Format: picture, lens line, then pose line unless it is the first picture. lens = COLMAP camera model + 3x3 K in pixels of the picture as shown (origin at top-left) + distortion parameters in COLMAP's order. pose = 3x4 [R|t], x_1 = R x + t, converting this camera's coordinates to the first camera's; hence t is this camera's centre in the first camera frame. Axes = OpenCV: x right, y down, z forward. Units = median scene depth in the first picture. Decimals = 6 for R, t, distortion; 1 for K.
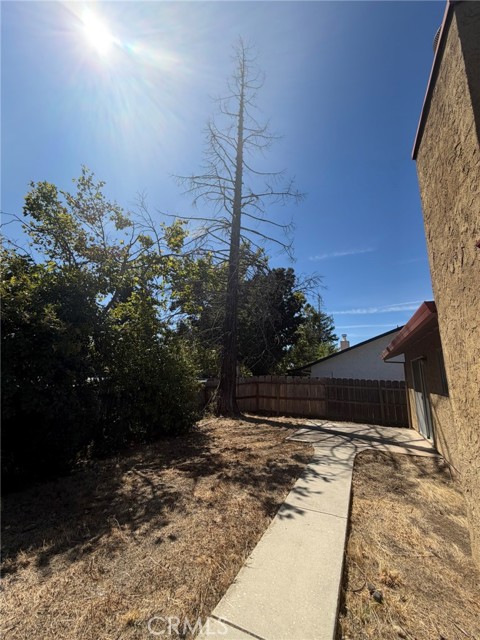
lens RADIAL K [[254.0, 0, 239.2], [0, 254.0, 320.5], [0, 0, 1]] dist [-0.002166, 0.000095]
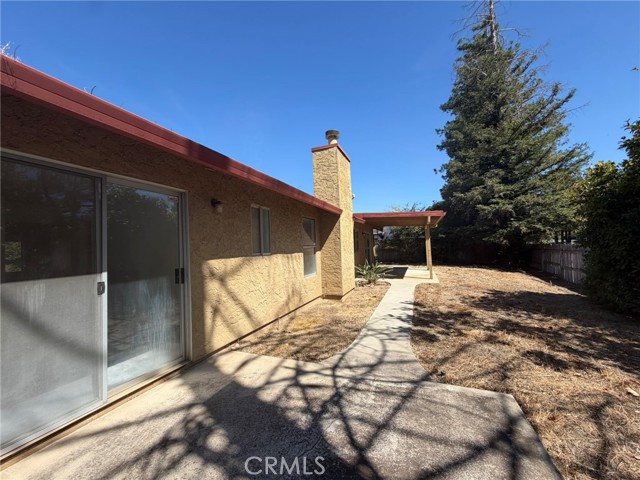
lens RADIAL K [[254.0, 0, 316.4], [0, 254.0, 241.6], [0, 0, 1]] dist [-0.002166, 0.000095]
pose [[-0.998362, 0.011051, -0.056139, 0.638310], [0.023551, 0.973570, -0.227170, 0.449000], [0.052145, -0.228120, -0.972236, 1.880381]]
